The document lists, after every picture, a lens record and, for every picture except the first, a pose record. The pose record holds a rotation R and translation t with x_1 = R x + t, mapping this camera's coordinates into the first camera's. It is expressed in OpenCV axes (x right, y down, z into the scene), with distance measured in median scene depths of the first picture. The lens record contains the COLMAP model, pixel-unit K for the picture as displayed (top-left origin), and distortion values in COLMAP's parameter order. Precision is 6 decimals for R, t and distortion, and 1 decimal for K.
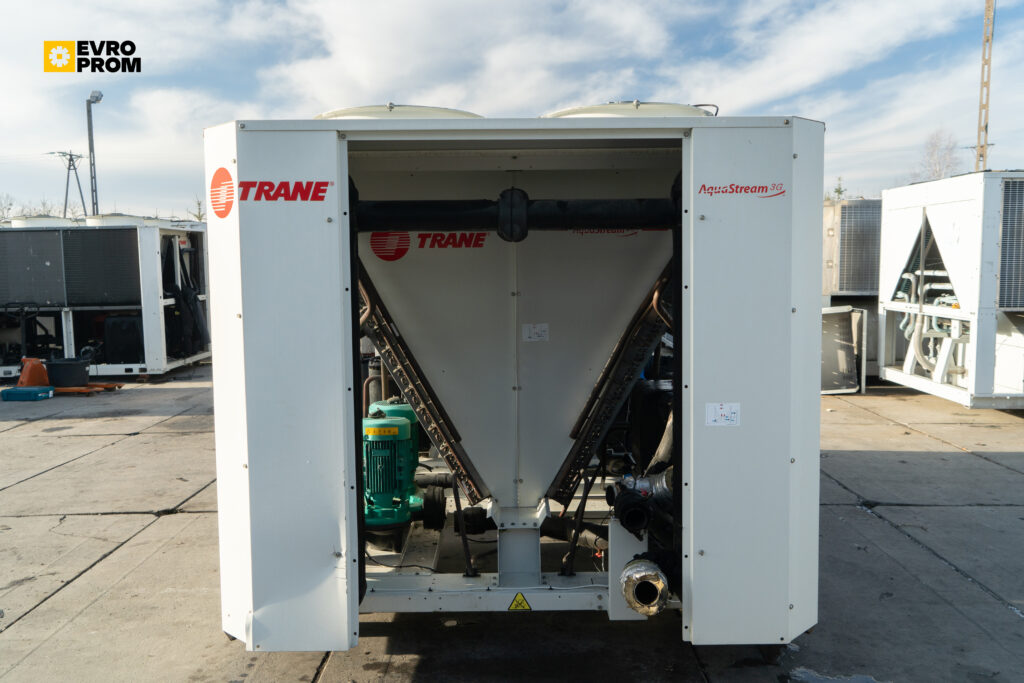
lens RADIAL K [[902.9, 0, 512.6], [0, 902.9, 342.0], [0, 0, 1]] dist [-0.002691, -0.000906]
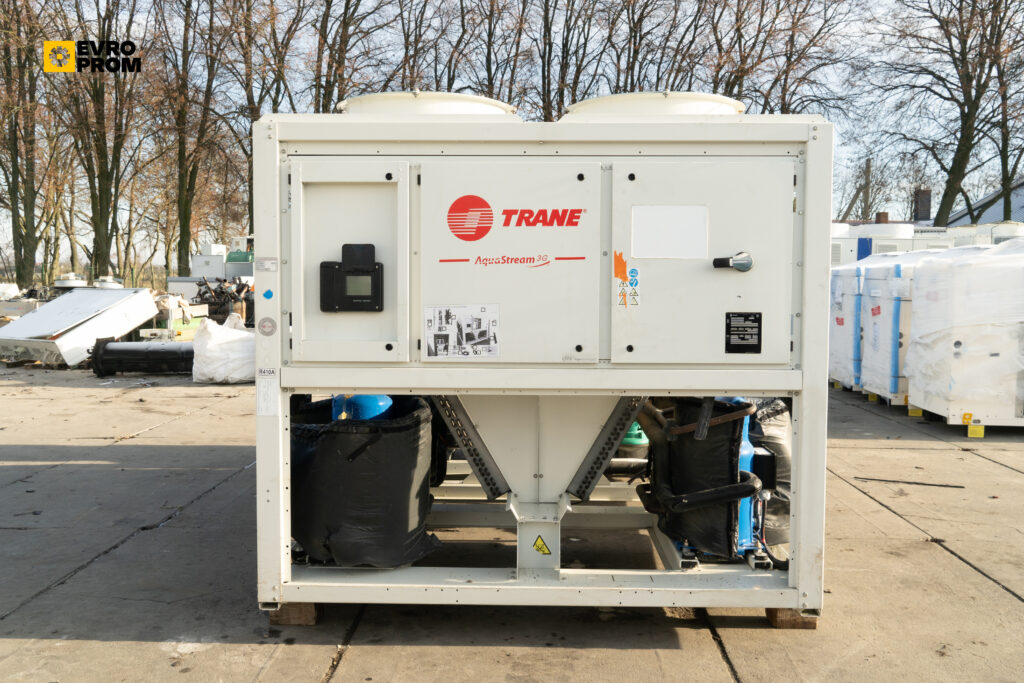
lens RADIAL K [[940.7, 0, 509.9], [0, 940.7, 338.9], [0, 0, 1]] dist [0.041815, 0.000000]
pose [[-0.999631, 0.007098, 0.026236, 0.003627], [0.010985, 0.988458, 0.151094, -0.205849], [-0.024860, 0.151326, -0.988171, 2.658935]]
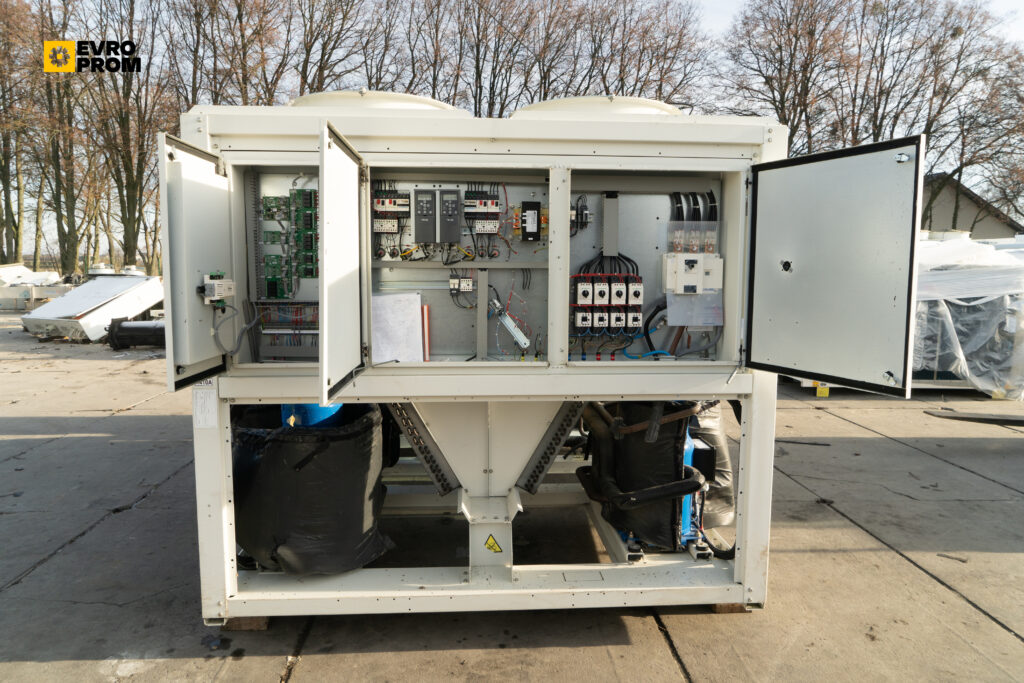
lens RADIAL K [[687.2, 0, 510.2], [0, 687.2, 339.5], [0, 0, 1]] dist [-0.009925, 0.006256]
pose [[-0.998131, 0.014806, -0.059294, 0.019673], [0.002958, 0.980777, 0.195108, -0.198878], [0.061043, 0.194568, -0.978988, 2.392184]]
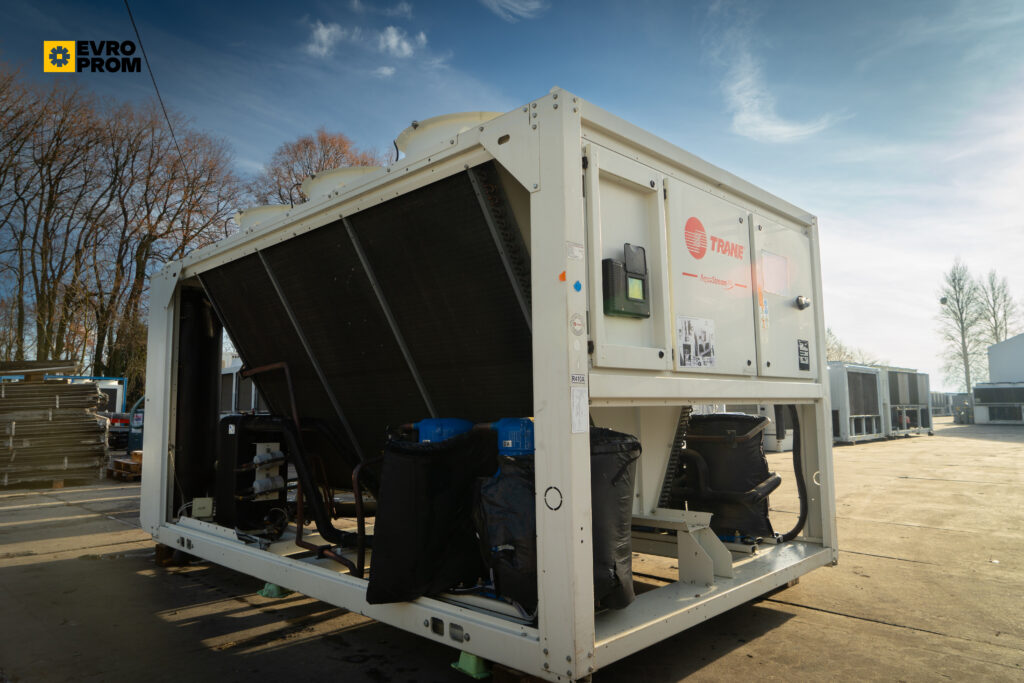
lens RADIAL K [[687.2, 0, 512.5], [0, 687.2, 339.8], [0, 0, 1]] dist [-0.009925, 0.006256]
pose [[-0.697446, -0.051305, -0.714799, 0.692319], [-0.040047, 0.998666, -0.032605, -0.050024], [0.715518, 0.005885, -0.698570, 2.112665]]
